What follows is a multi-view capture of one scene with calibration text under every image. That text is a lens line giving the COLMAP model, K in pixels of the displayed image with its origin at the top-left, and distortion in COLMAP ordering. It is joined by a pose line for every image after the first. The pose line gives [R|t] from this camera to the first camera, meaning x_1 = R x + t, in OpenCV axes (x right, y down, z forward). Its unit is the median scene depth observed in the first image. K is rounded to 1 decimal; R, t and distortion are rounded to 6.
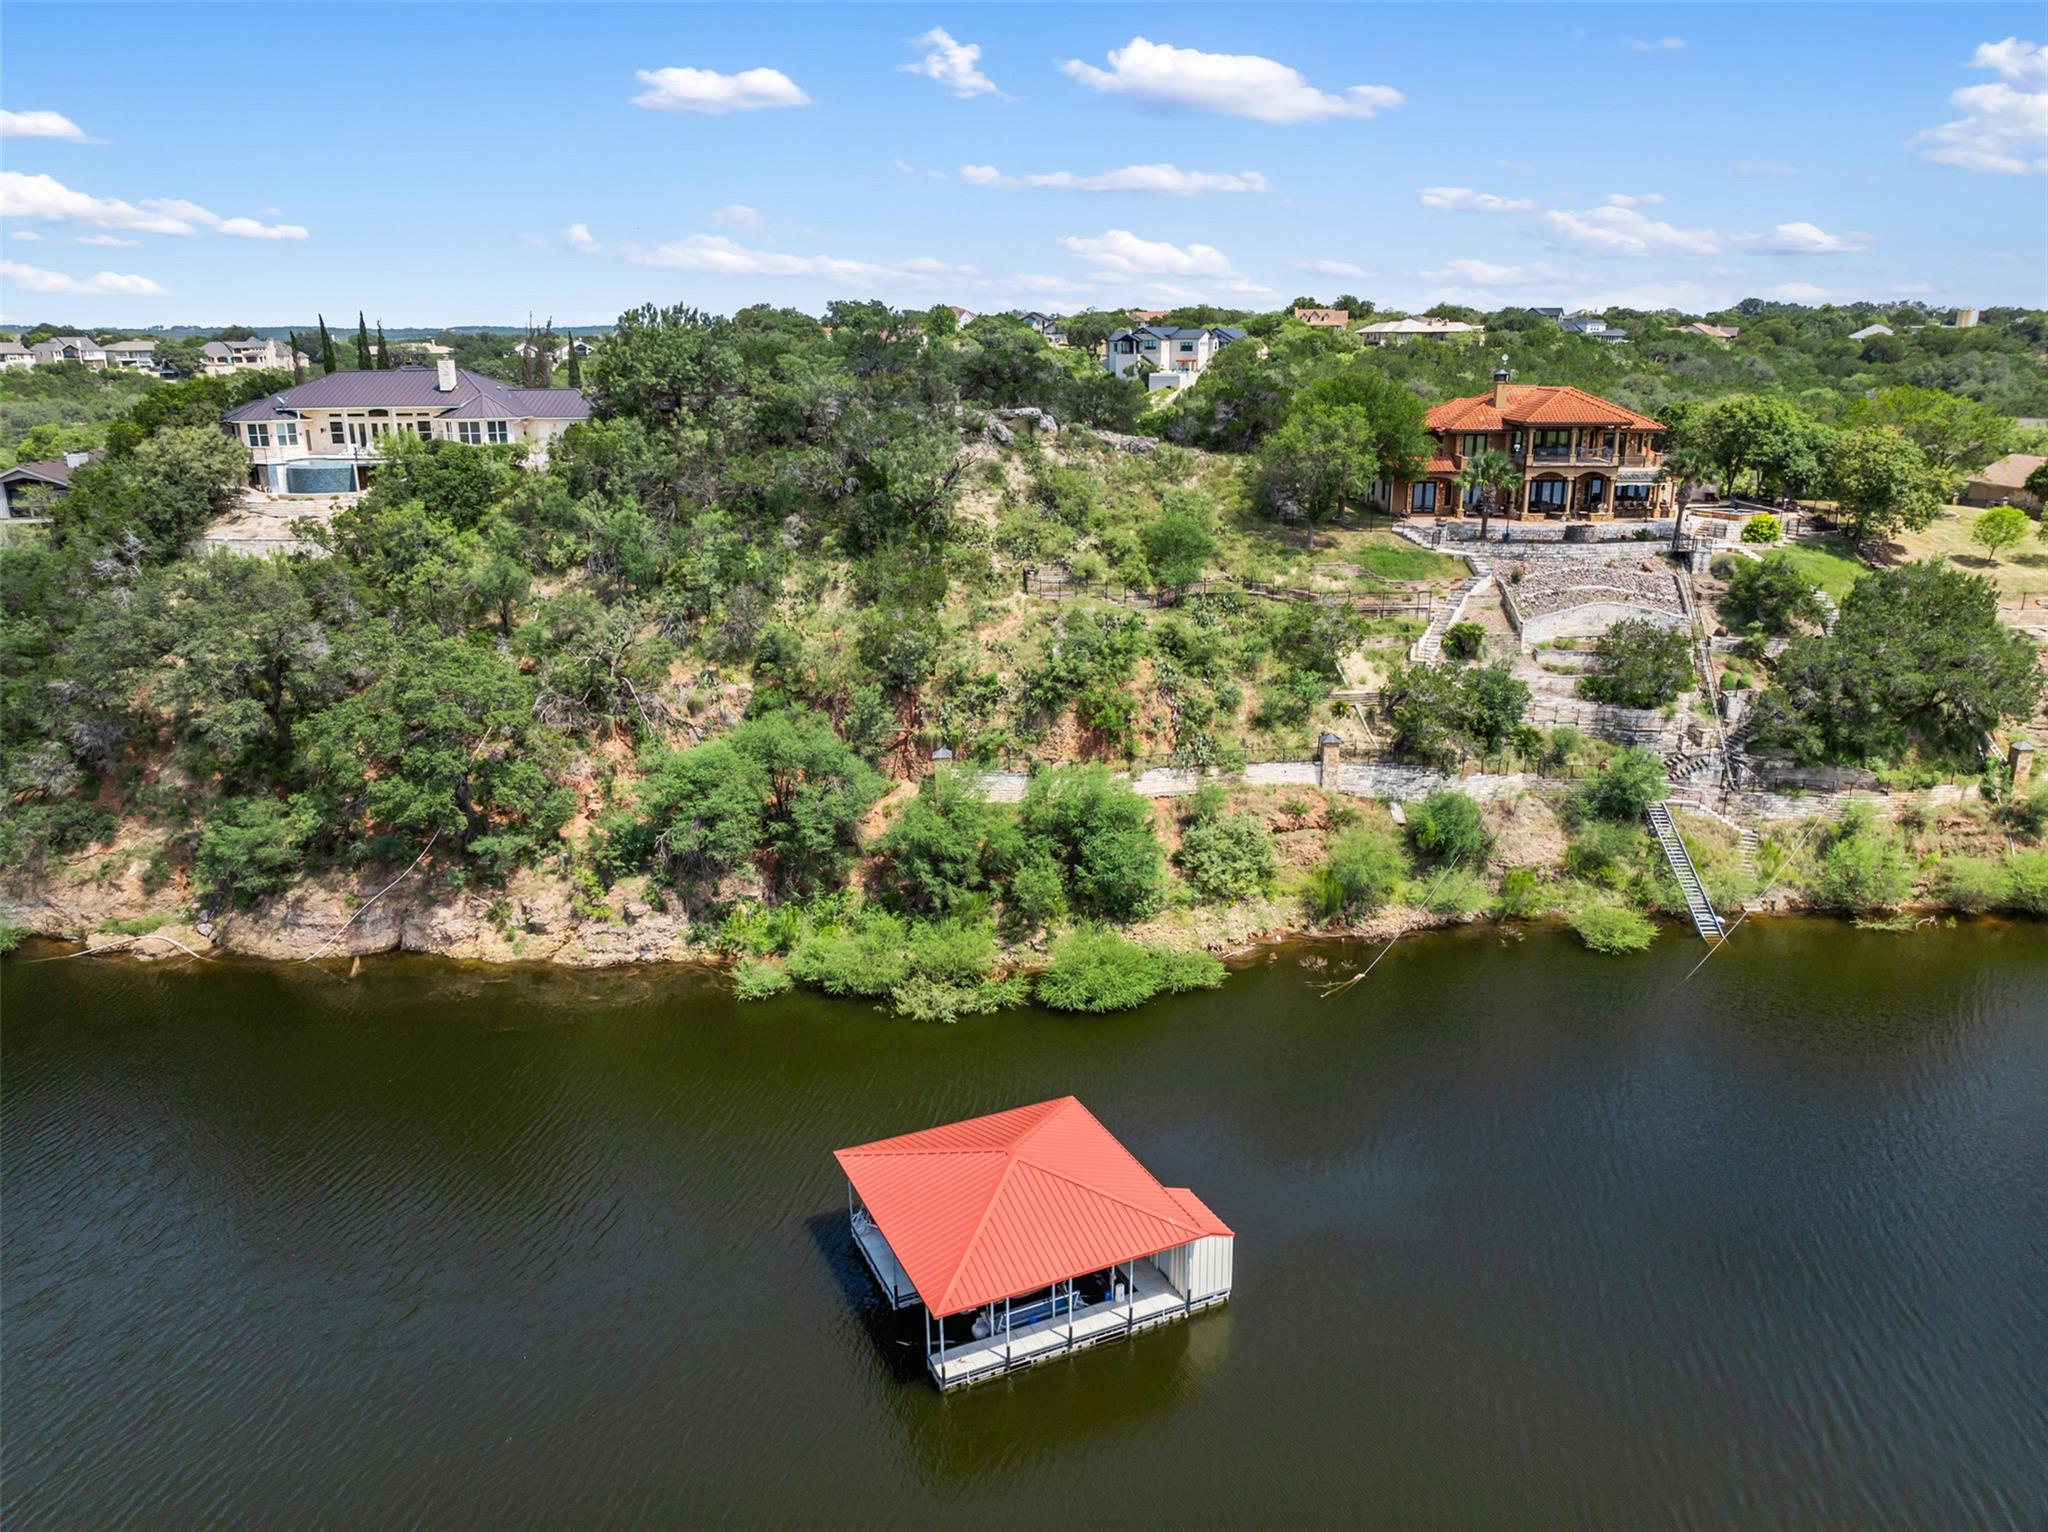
lens RADIAL K [[1441.2, 0, 1024.0], [0, 1441.2, 766.0], [0, 0, 1]] dist [-0.032634, -0.005960]
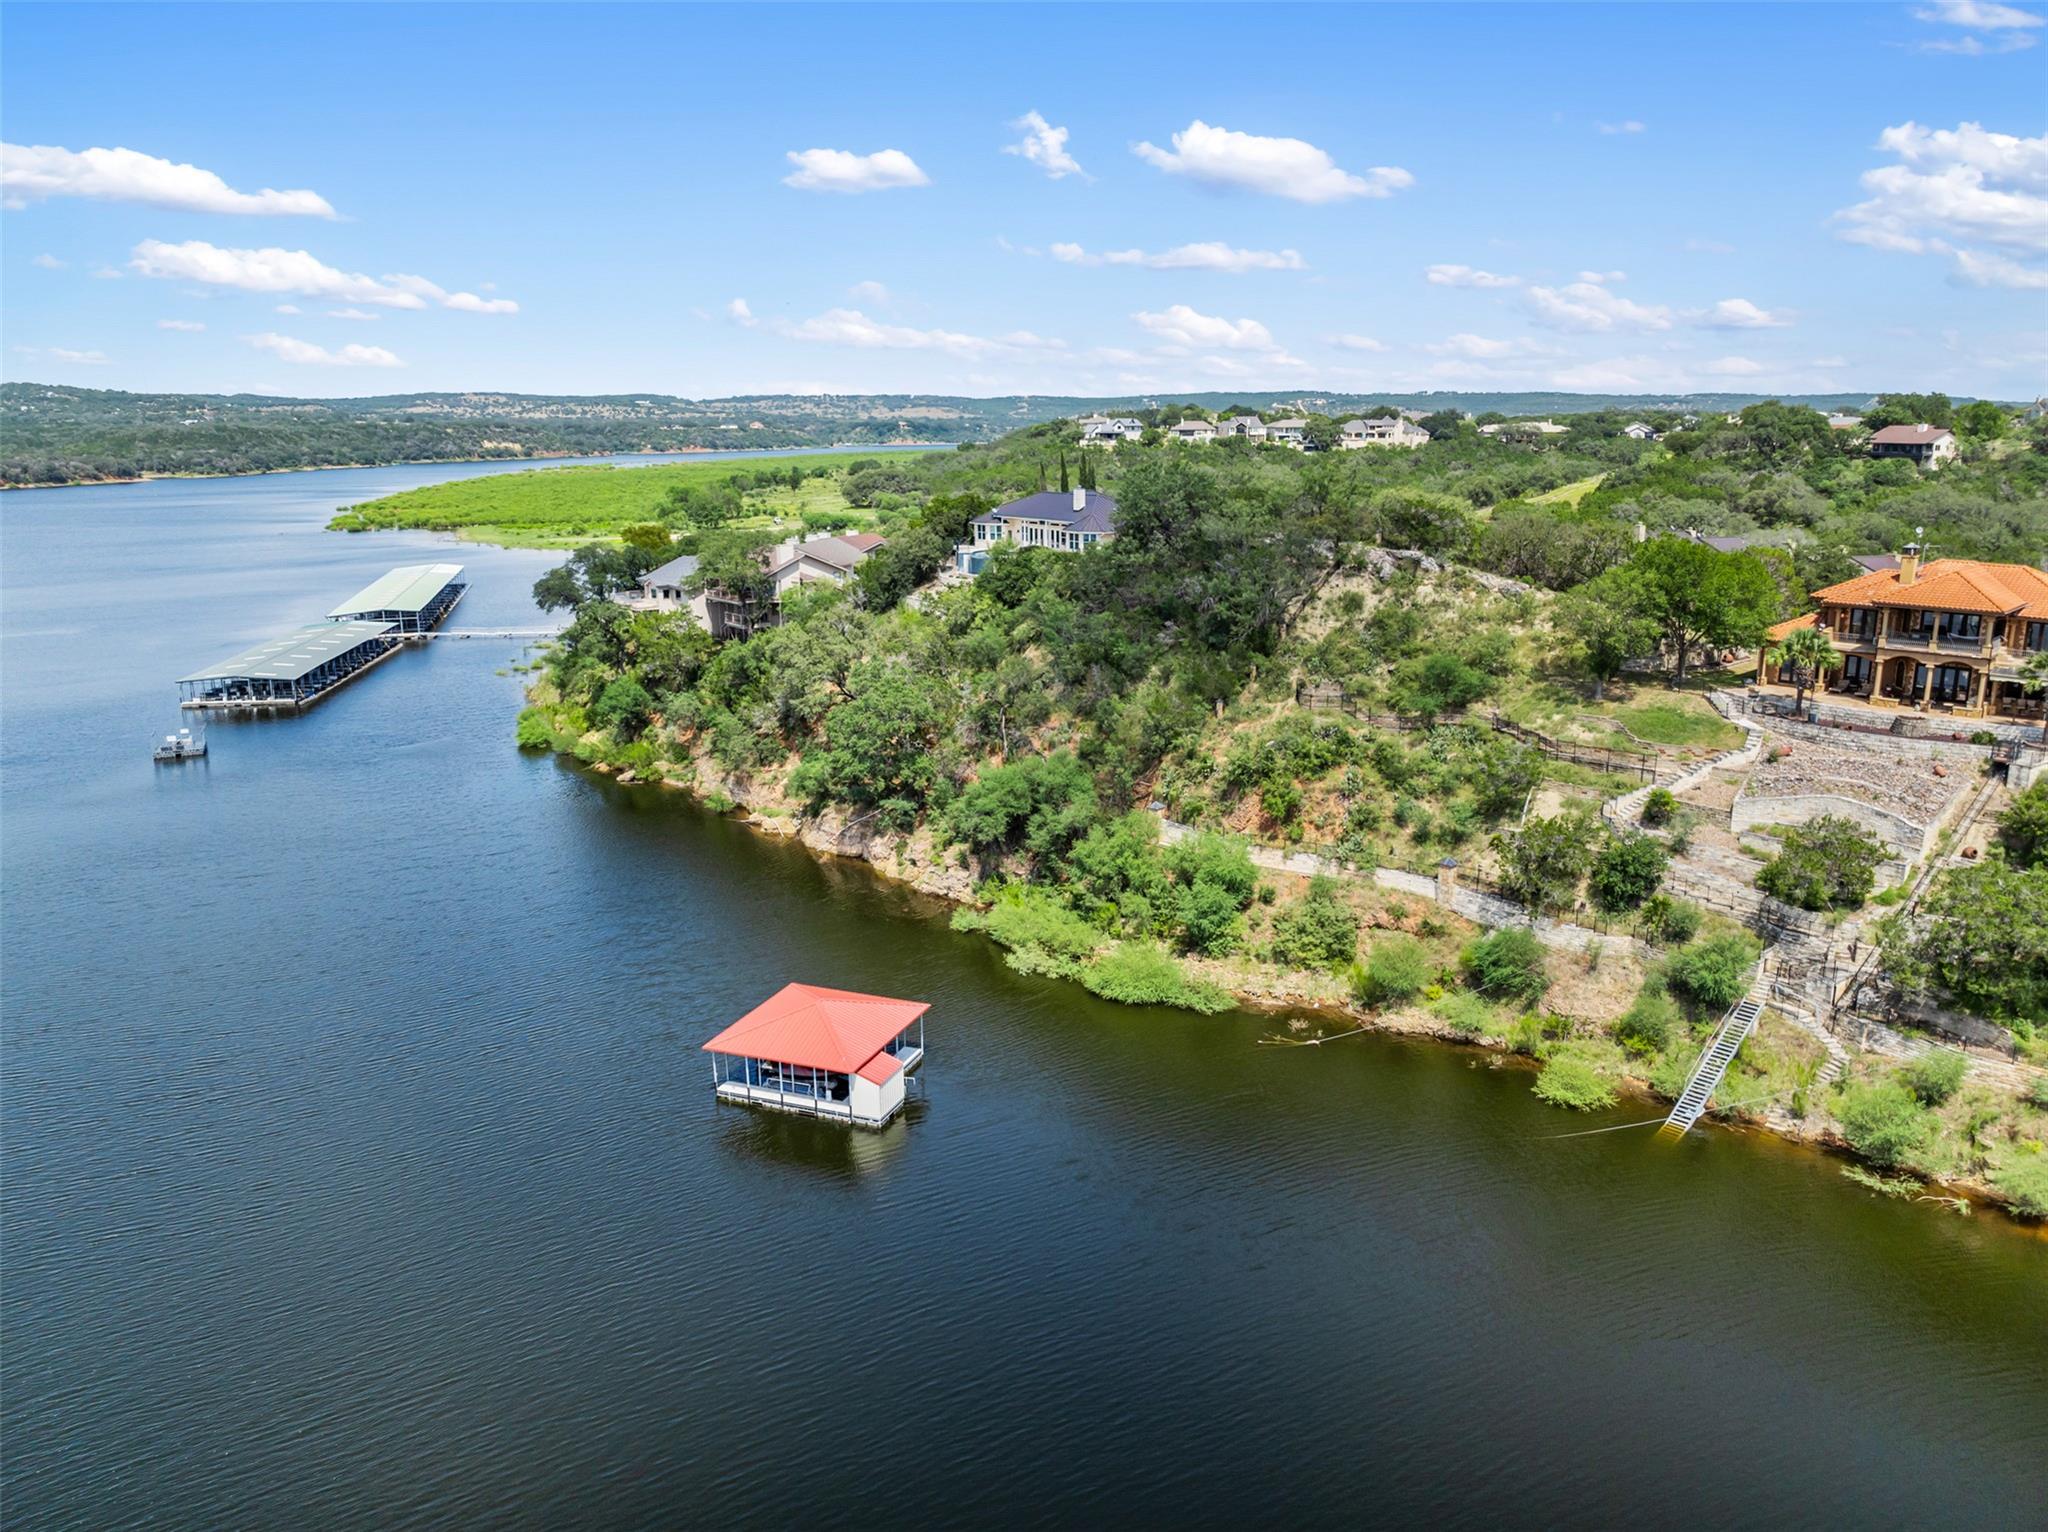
lens RADIAL K [[1435.8, 0, 1024.0], [0, 1435.8, 766.0], [0, 0, 1]] dist [-0.032763, -0.001456]
pose [[0.694369, 0.170476, -0.699134, 0.702775], [-0.198863, 0.979159, 0.041249, -0.067491], [0.691596, 0.110390, 0.713799, -0.046723]]
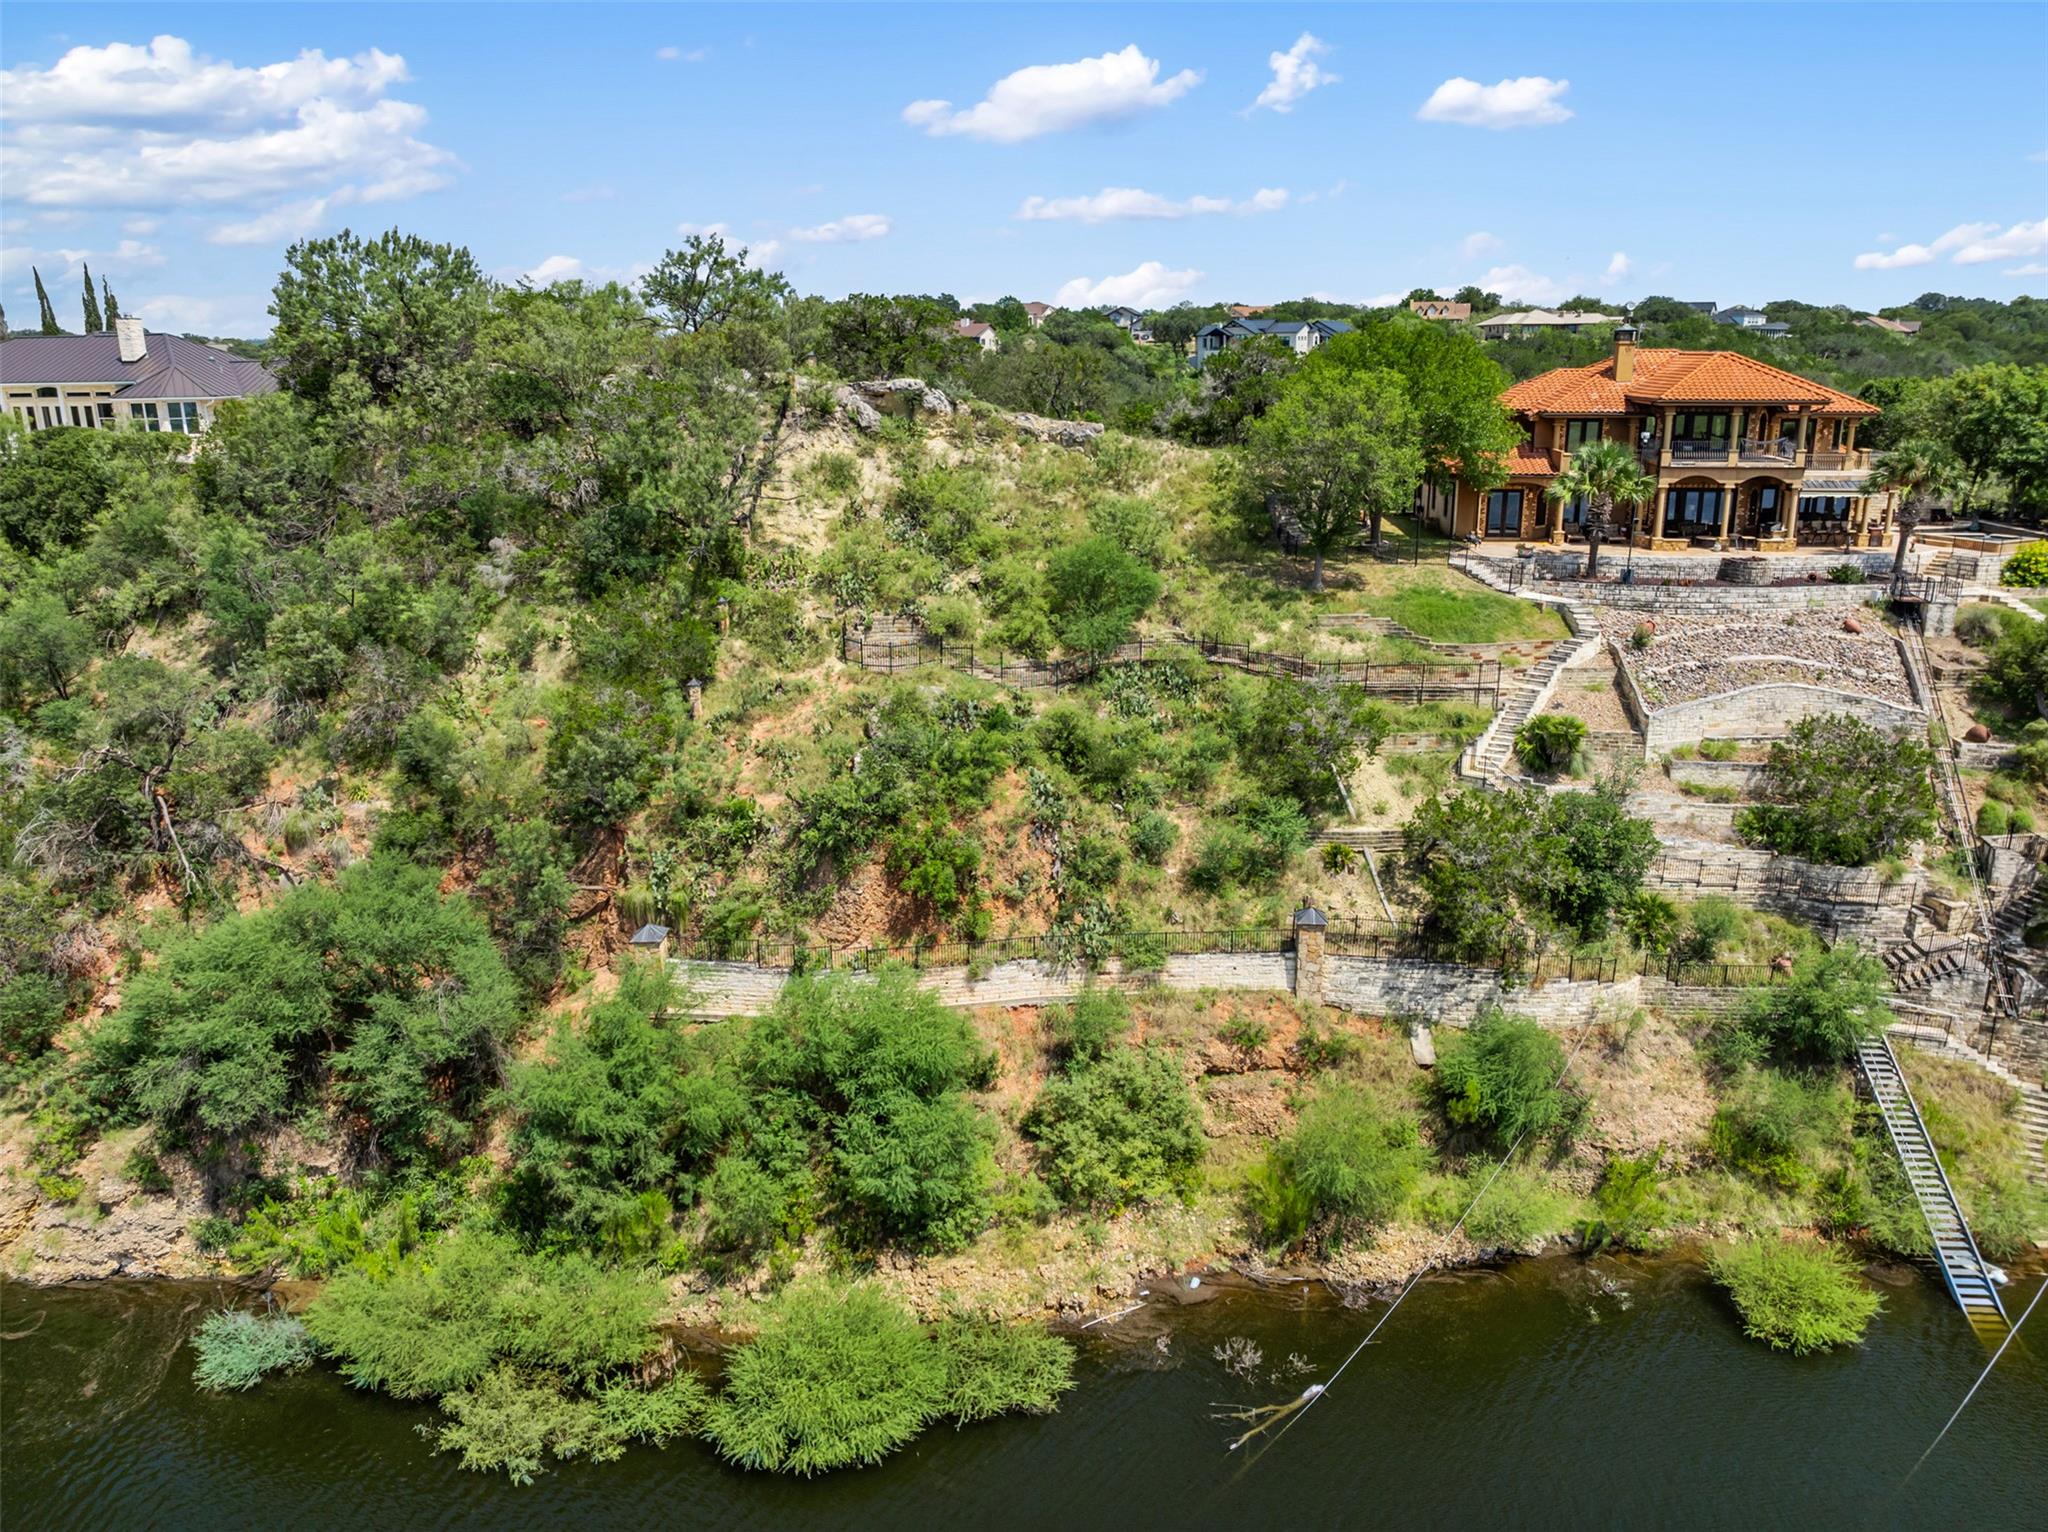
lens RADIAL K [[1451.2, 0, 1024.0], [0, 1451.2, 766.0], [0, 0, 1]] dist [-0.034502, -0.000717]
pose [[0.996281, 0.020153, -0.083772, 0.132520], [-0.020812, 0.999759, -0.007009, -0.069151], [0.083611, 0.008726, 0.996460, 0.359506]]
